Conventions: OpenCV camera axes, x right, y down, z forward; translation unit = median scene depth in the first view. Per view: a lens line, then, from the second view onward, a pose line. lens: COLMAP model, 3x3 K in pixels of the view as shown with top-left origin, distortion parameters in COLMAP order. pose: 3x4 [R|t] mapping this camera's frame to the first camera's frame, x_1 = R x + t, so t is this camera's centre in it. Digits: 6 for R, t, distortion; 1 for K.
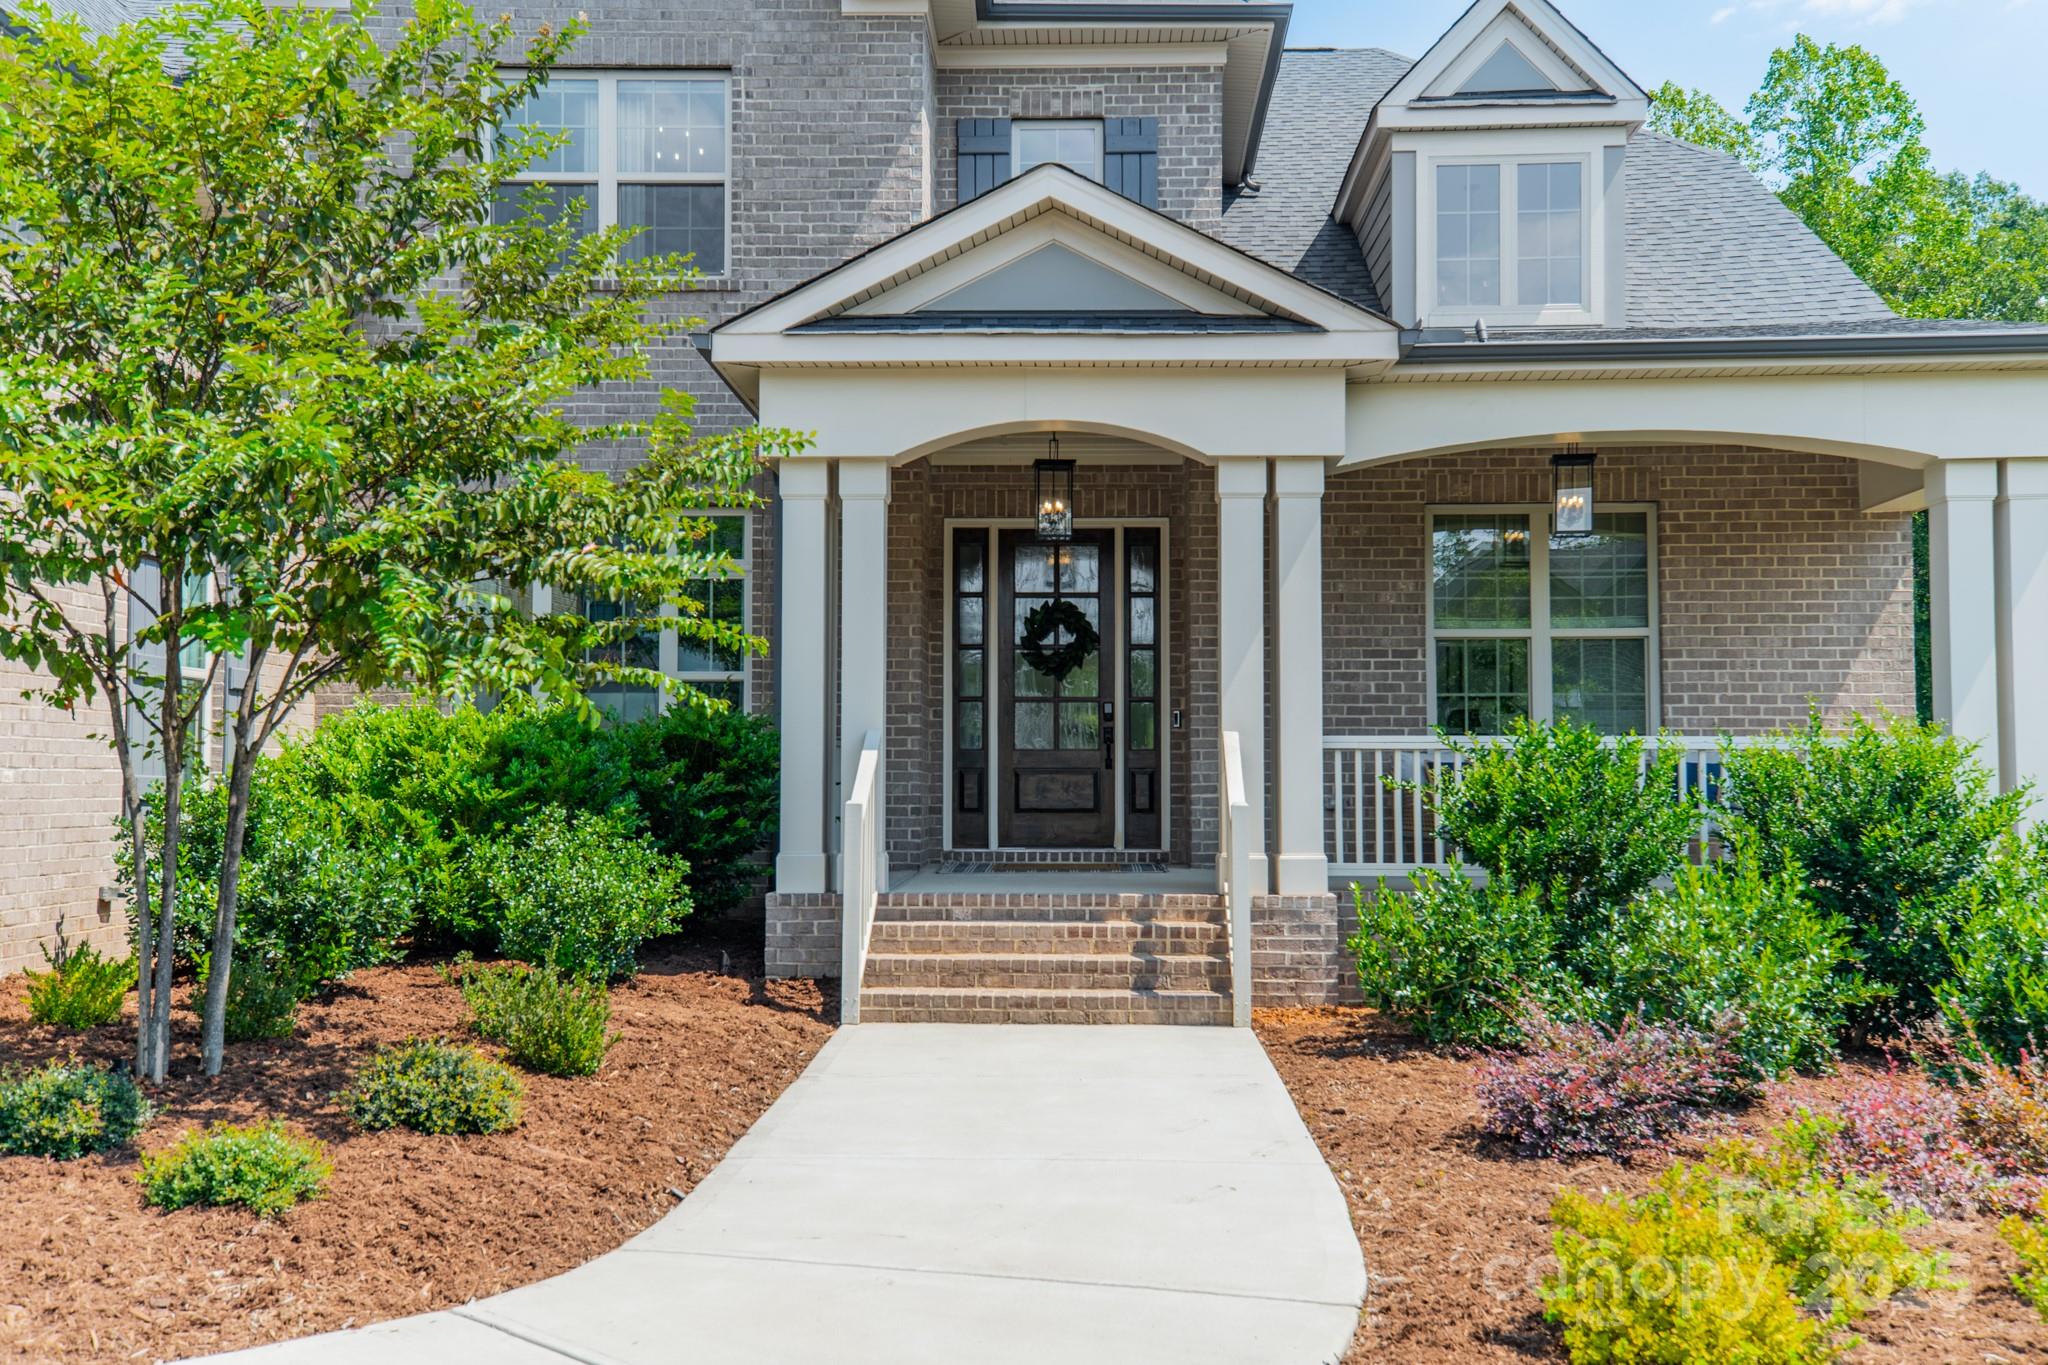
lens RADIAL K [[2089.3, 0, 1104.3], [0, 2089.3, 683.4], [0, 0, 1]] dist [0.143456, 0.866990]
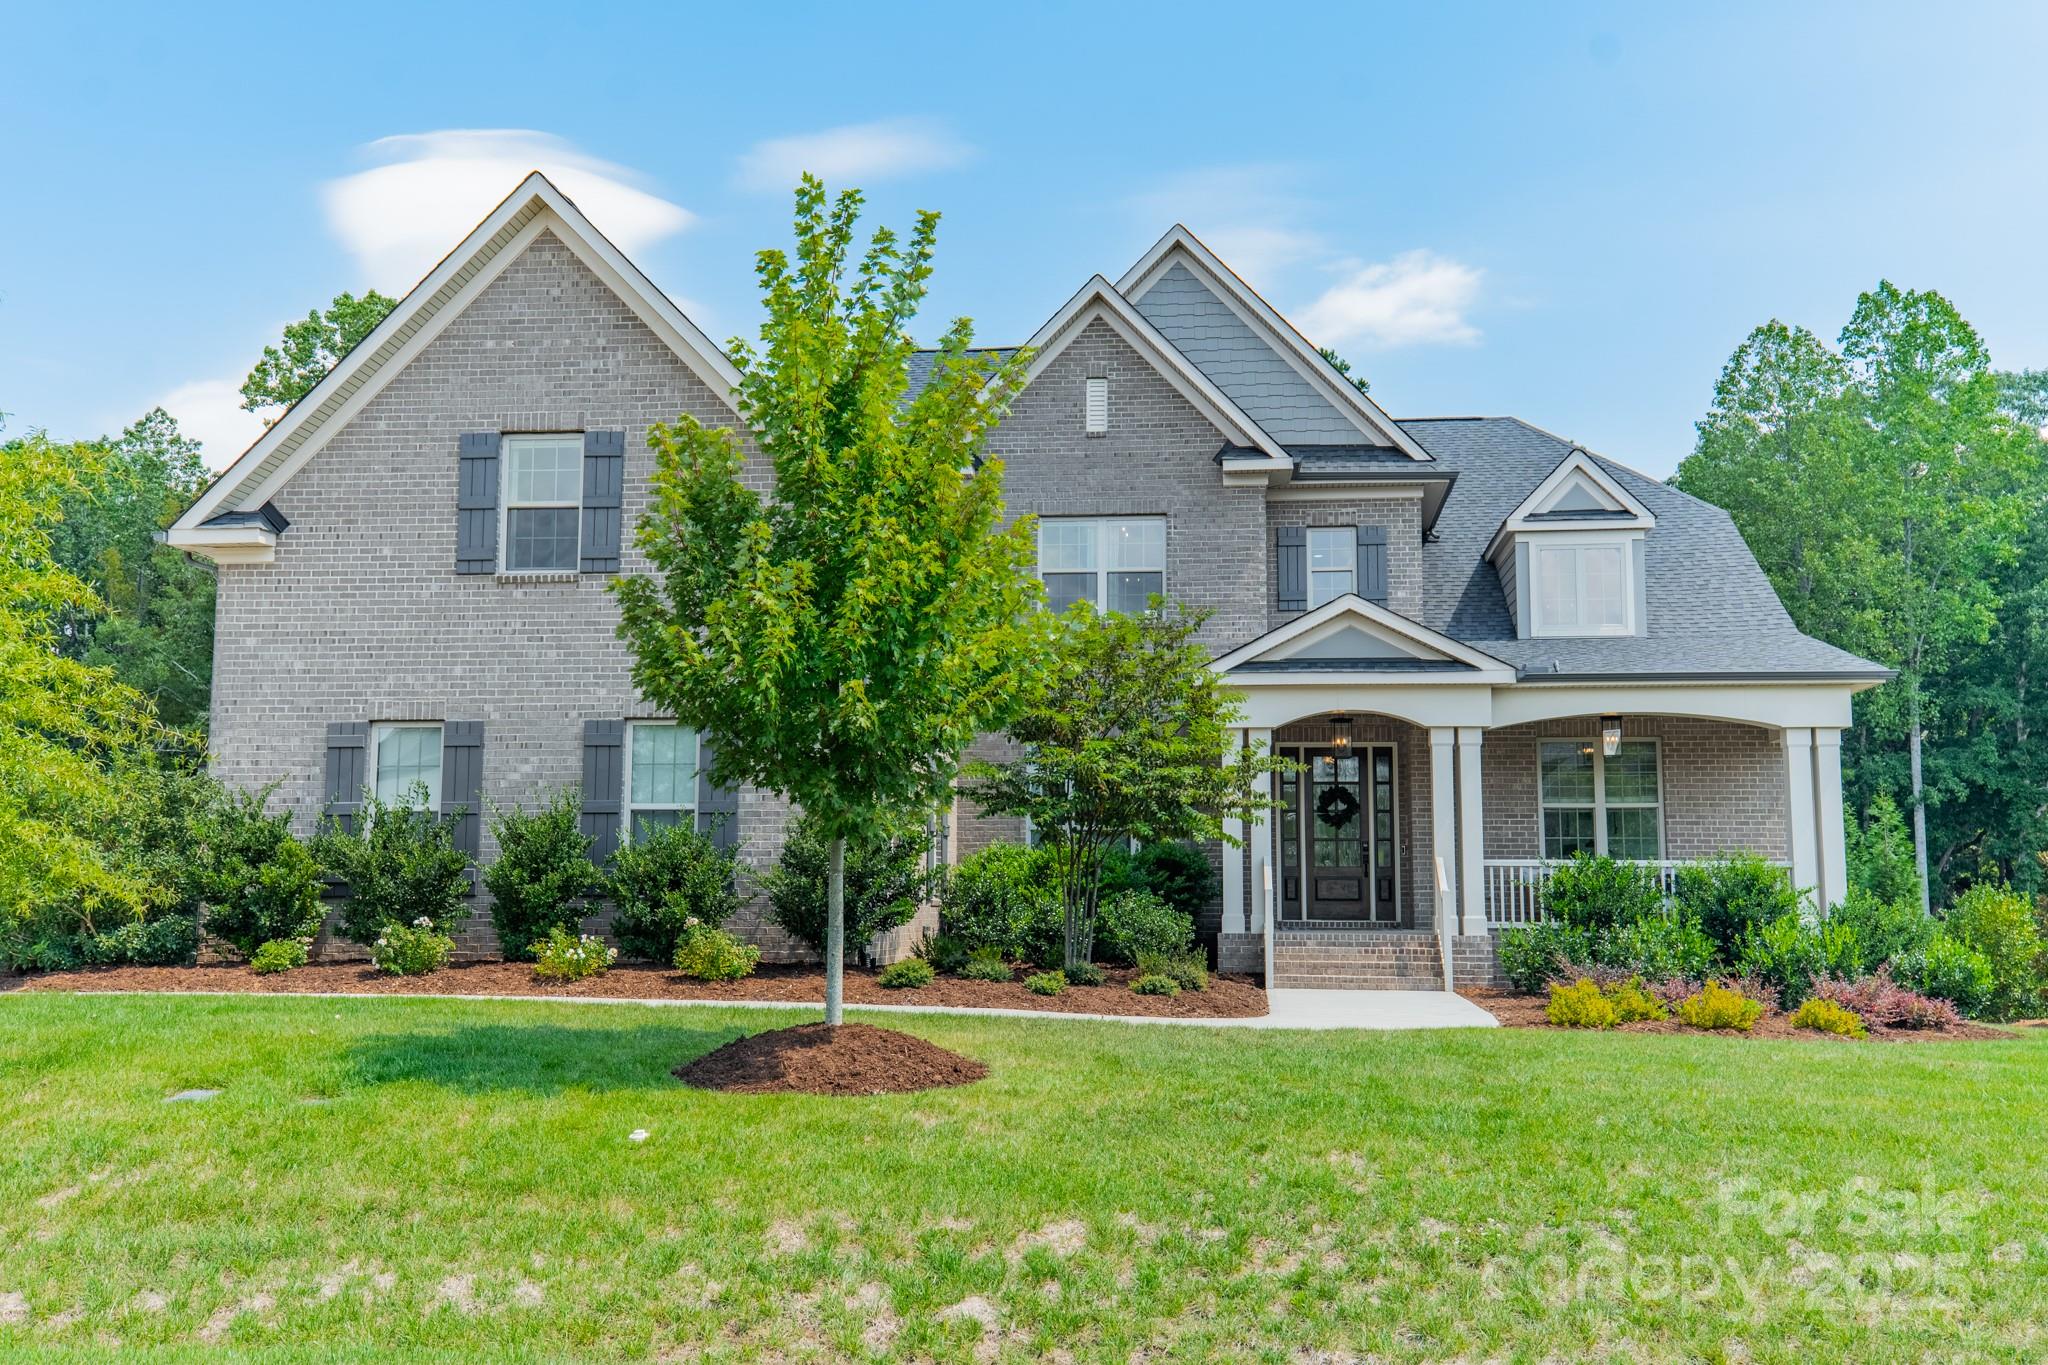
lens RADIAL K [[2089.3, 0, 1104.3], [0, 2089.3, 683.4], [0, 0, 1]] dist [0.143456, 0.866990]
pose [[0.997208, -0.008105, -0.074232, -0.102161], [0.003597, 0.998152, -0.060662, -0.021259], [0.074587, 0.060225, 0.995394, -0.996301]]
